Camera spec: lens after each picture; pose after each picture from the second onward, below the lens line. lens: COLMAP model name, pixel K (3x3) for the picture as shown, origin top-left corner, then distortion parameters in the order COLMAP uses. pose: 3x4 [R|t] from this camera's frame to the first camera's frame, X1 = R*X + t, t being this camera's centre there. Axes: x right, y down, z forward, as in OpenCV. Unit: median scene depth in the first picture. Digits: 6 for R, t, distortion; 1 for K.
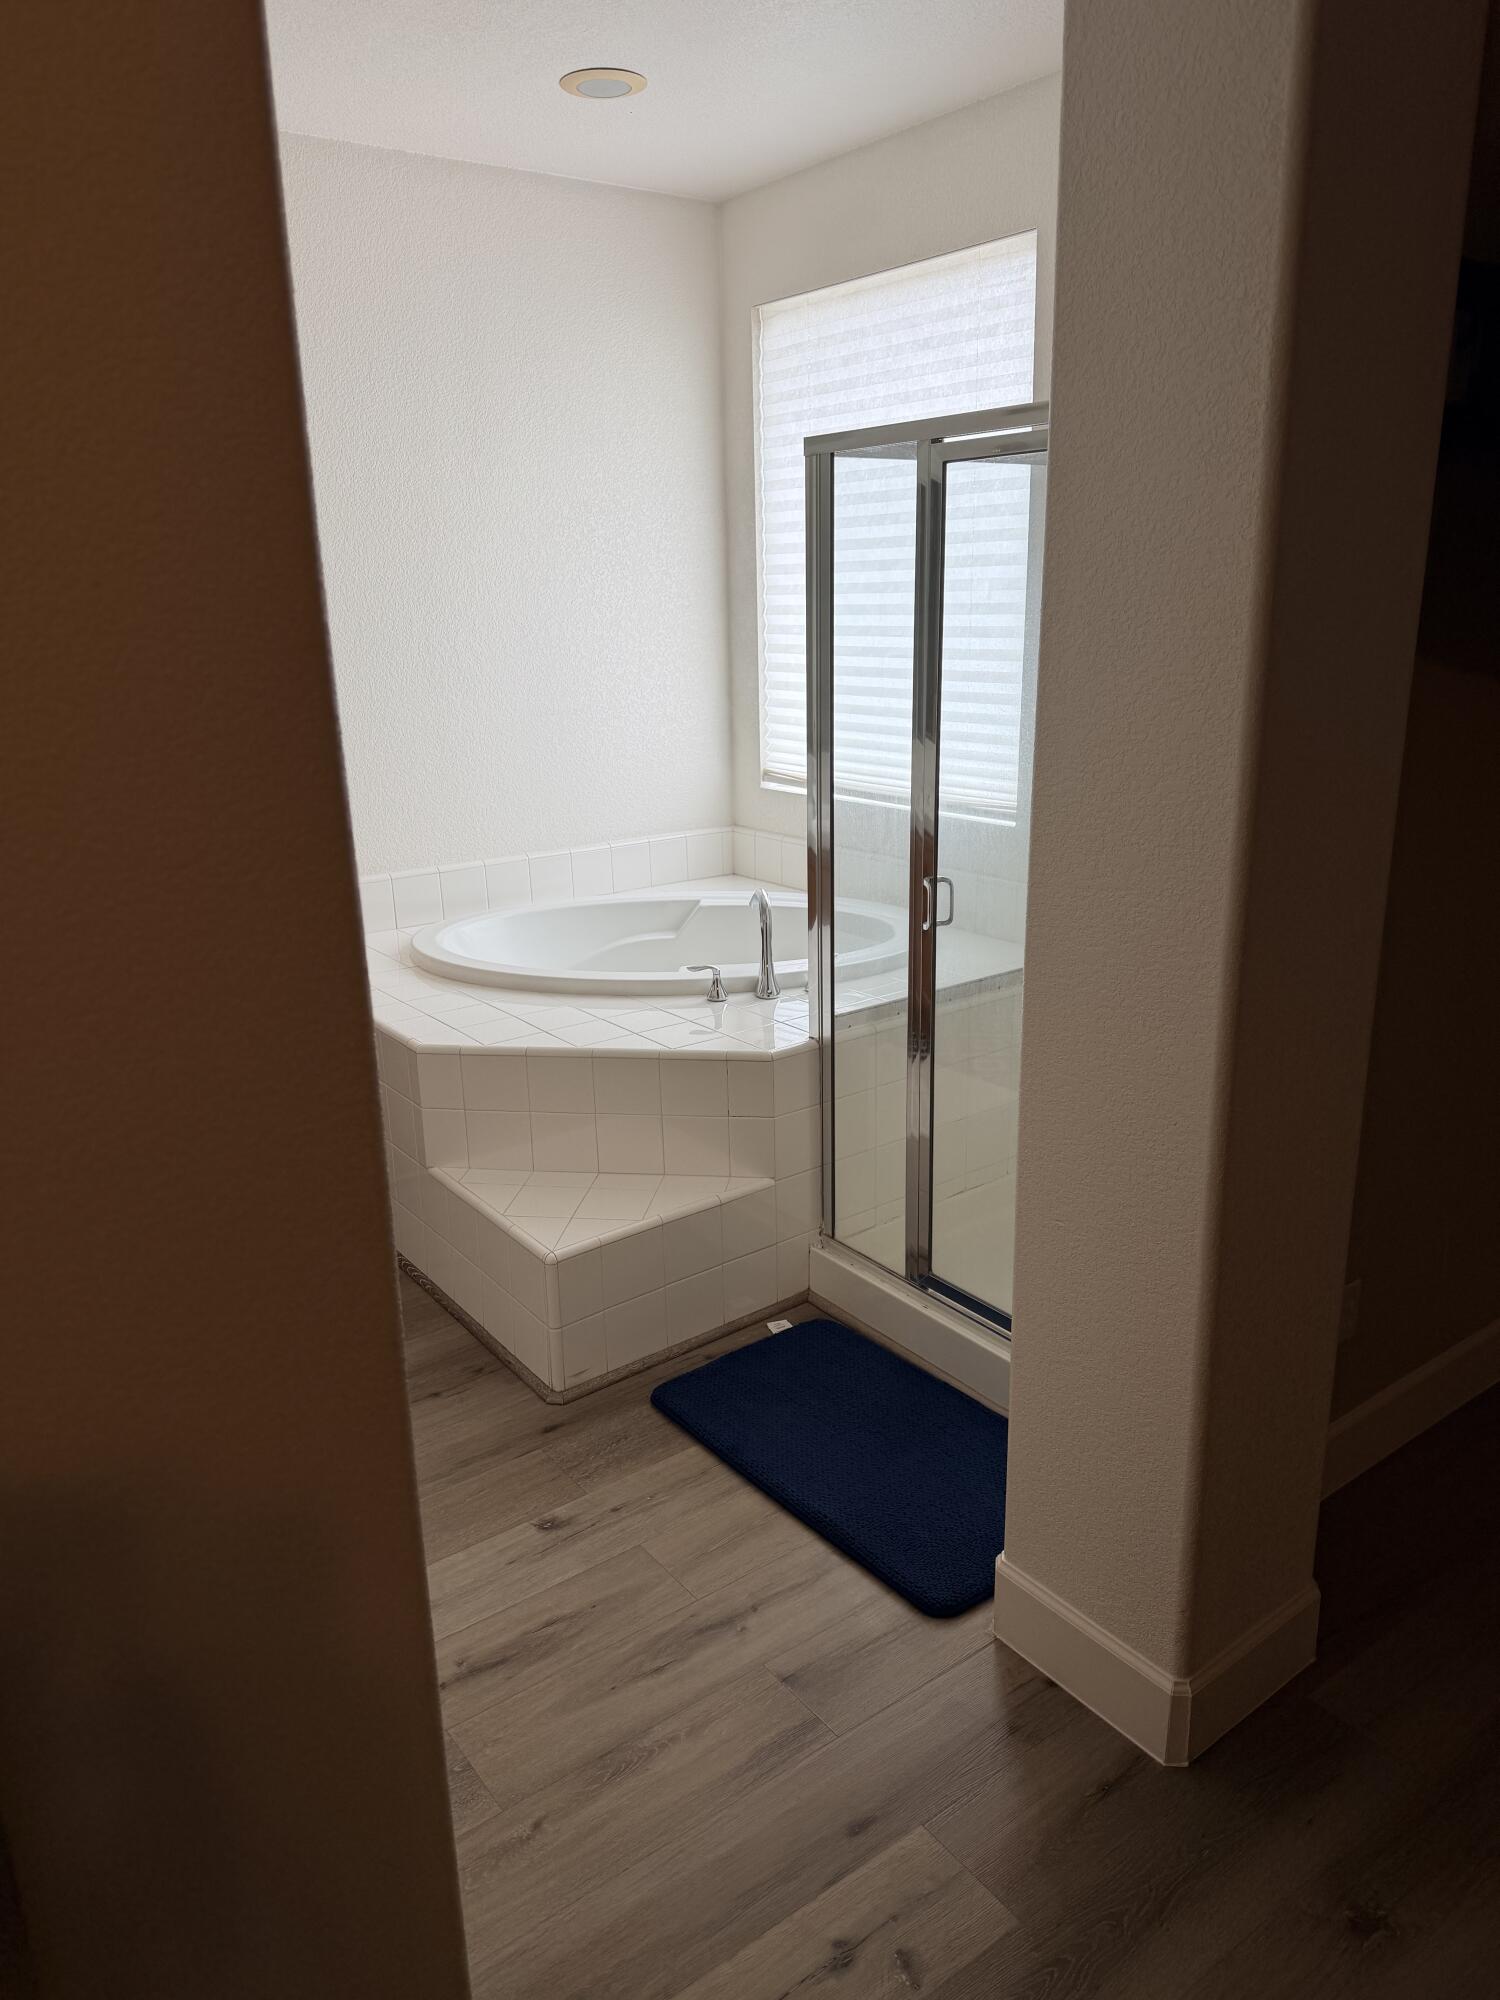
lens RADIAL K [[1437.0, 0, 760.4], [0, 1437.0, 1003.2], [0, 0, 1]] dist [0.036721, -0.046684]
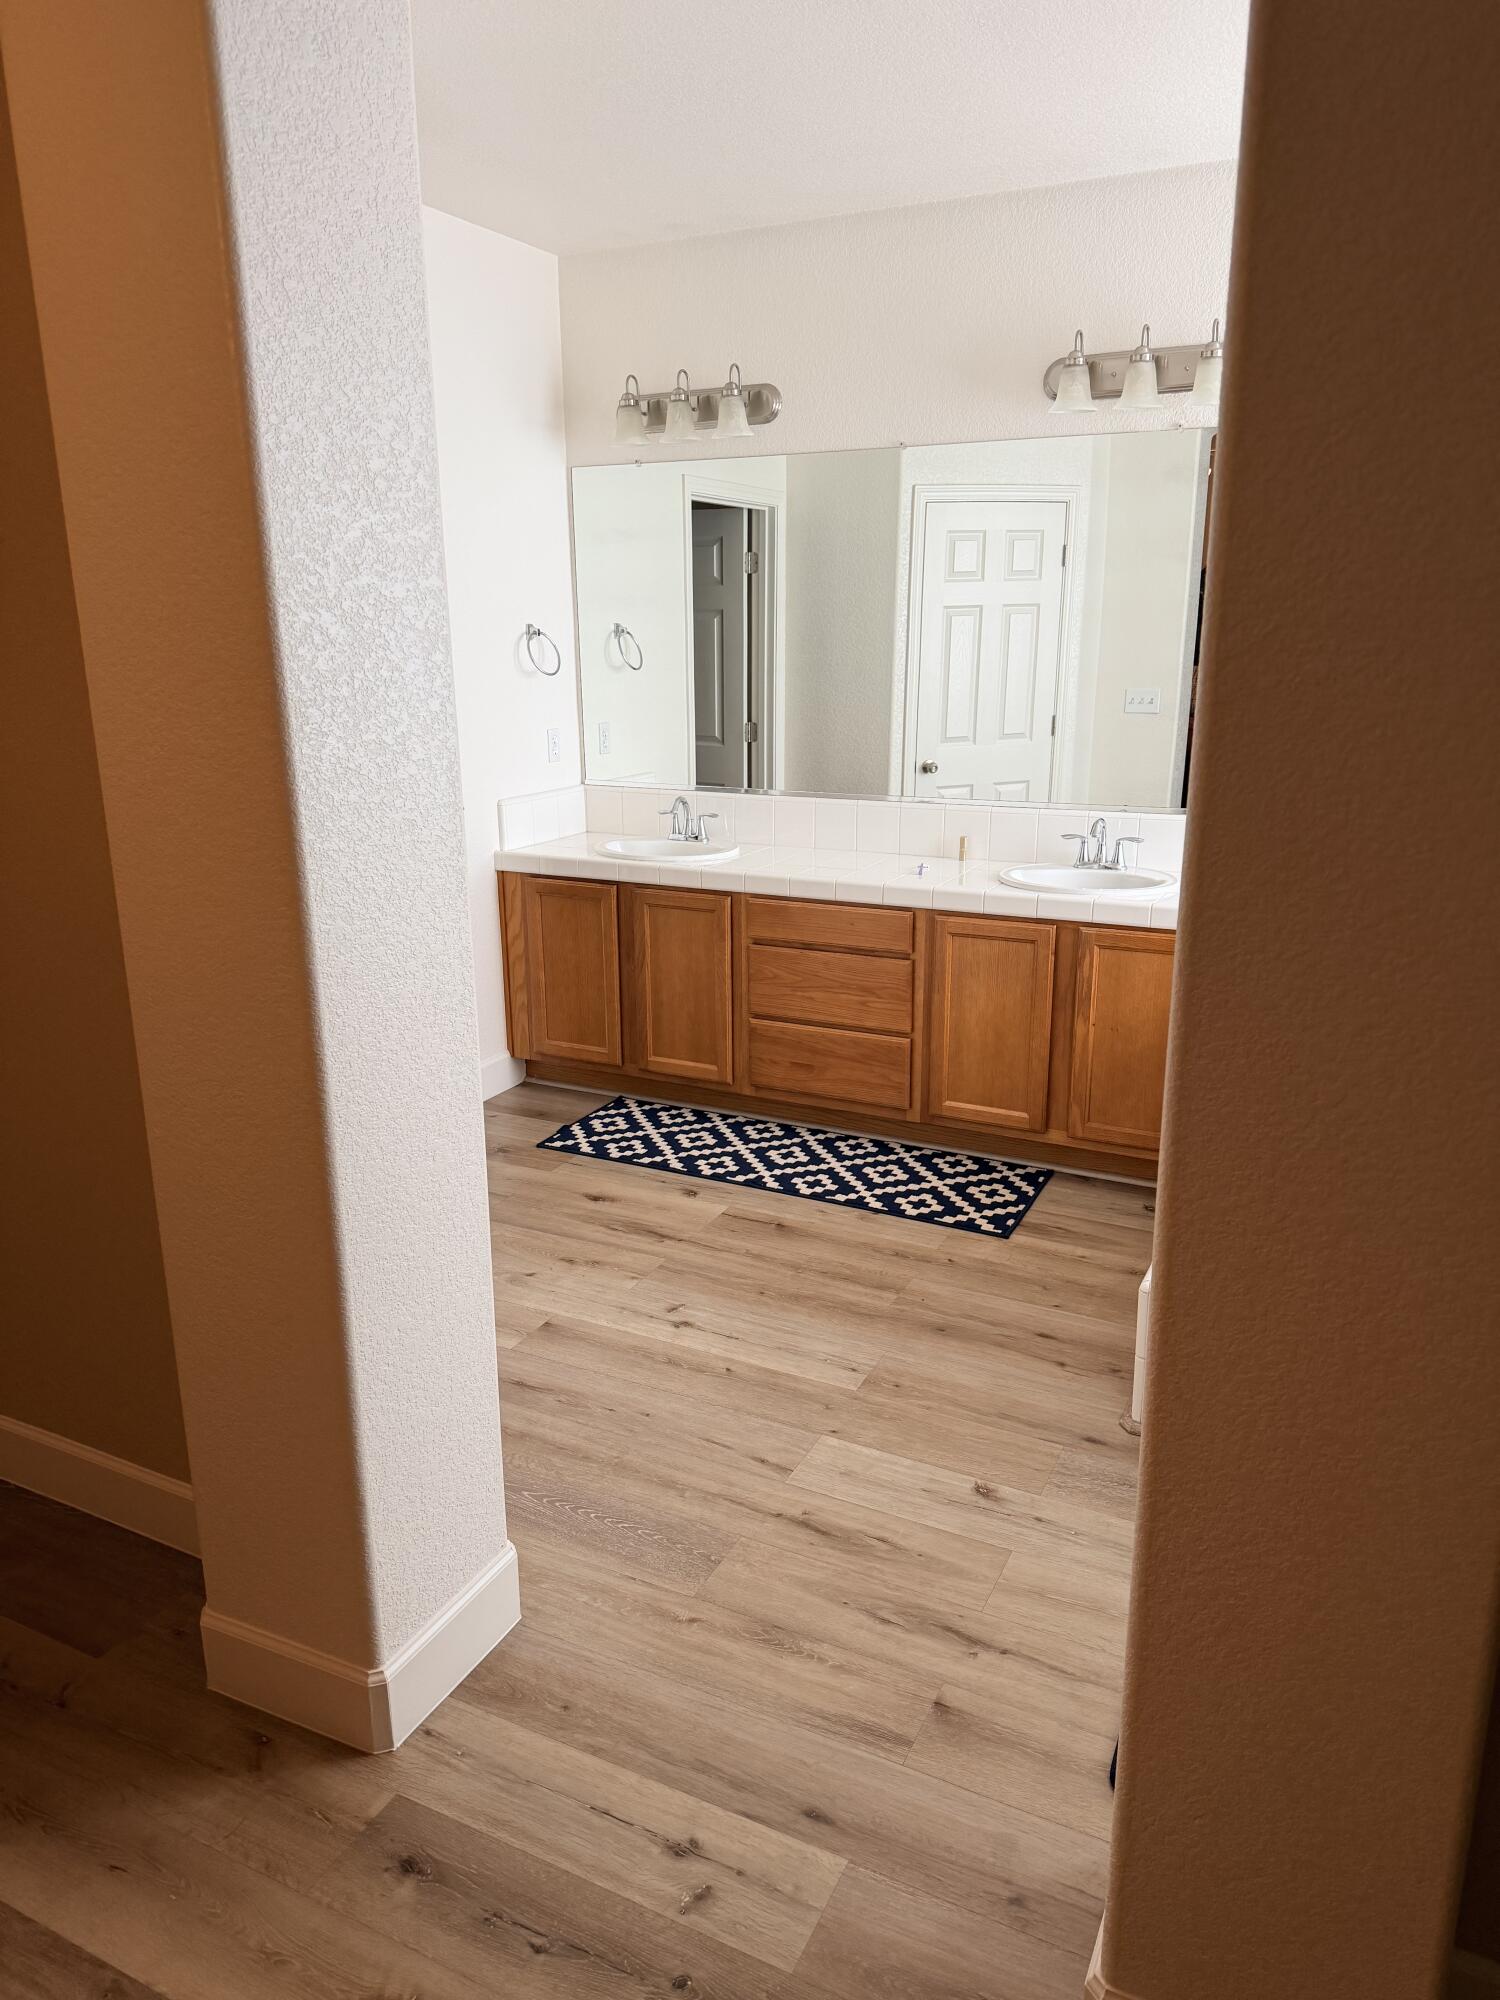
lens RADIAL K [[1437.0, 0, 755.4], [0, 1437.0, 997.6], [0, 0, 1]] dist [0.036721, -0.046684]
pose [[0.447454, 0.258383, -0.856168, 0.736168], [-0.262827, 0.953070, 0.150267, -0.125979], [0.854814, 0.157787, 0.494365, 0.334259]]
